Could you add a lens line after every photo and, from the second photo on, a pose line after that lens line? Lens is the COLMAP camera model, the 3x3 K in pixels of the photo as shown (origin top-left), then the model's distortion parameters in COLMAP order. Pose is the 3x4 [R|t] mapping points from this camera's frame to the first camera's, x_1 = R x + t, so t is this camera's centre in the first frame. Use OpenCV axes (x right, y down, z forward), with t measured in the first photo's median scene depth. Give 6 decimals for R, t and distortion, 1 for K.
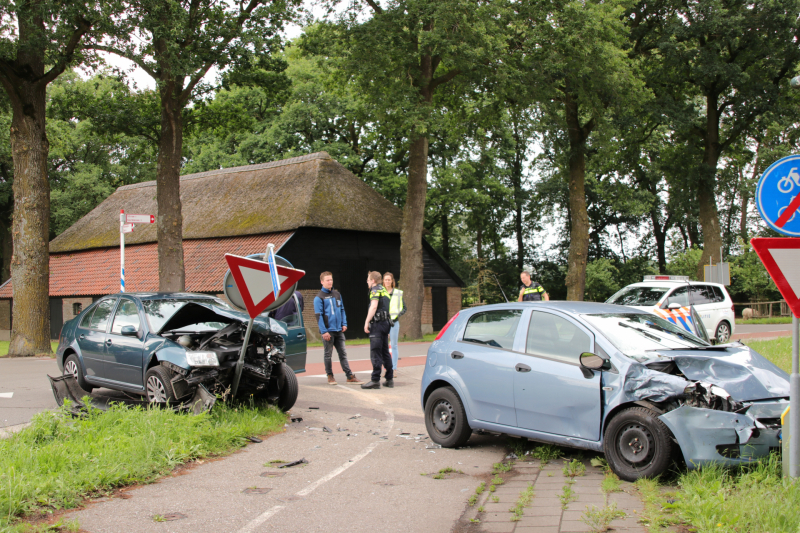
lens RADIAL K [[973.4, 0, 400.0], [0, 973.4, 266.5], [0, 0, 1]] dist [-0.015279, 0.073680]
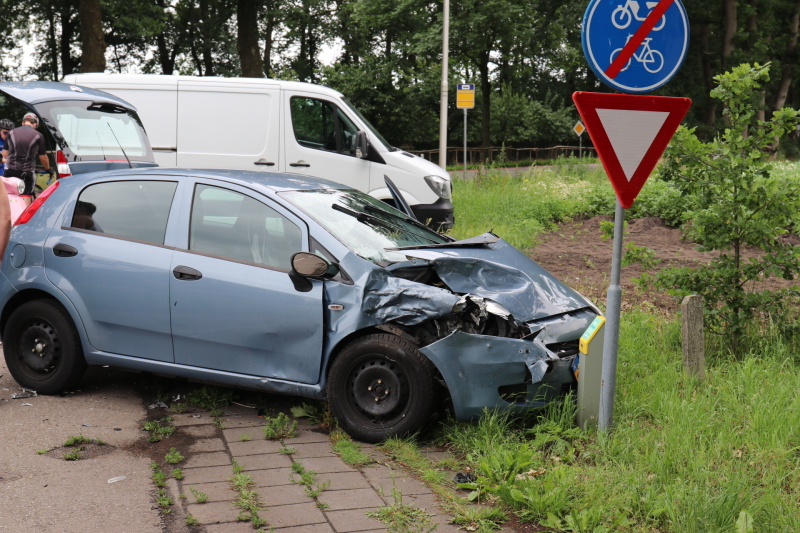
lens RADIAL K [[1195.3, 0, 400.0], [0, 1195.3, 266.5], [0, 0, 1]] dist [-0.041863, -0.004181]
pose [[0.889626, -0.020180, 0.456243, -0.086125], [-0.043573, 0.990715, 0.128783, -0.006497], [-0.454606, -0.134448, 0.880487, 0.190379]]
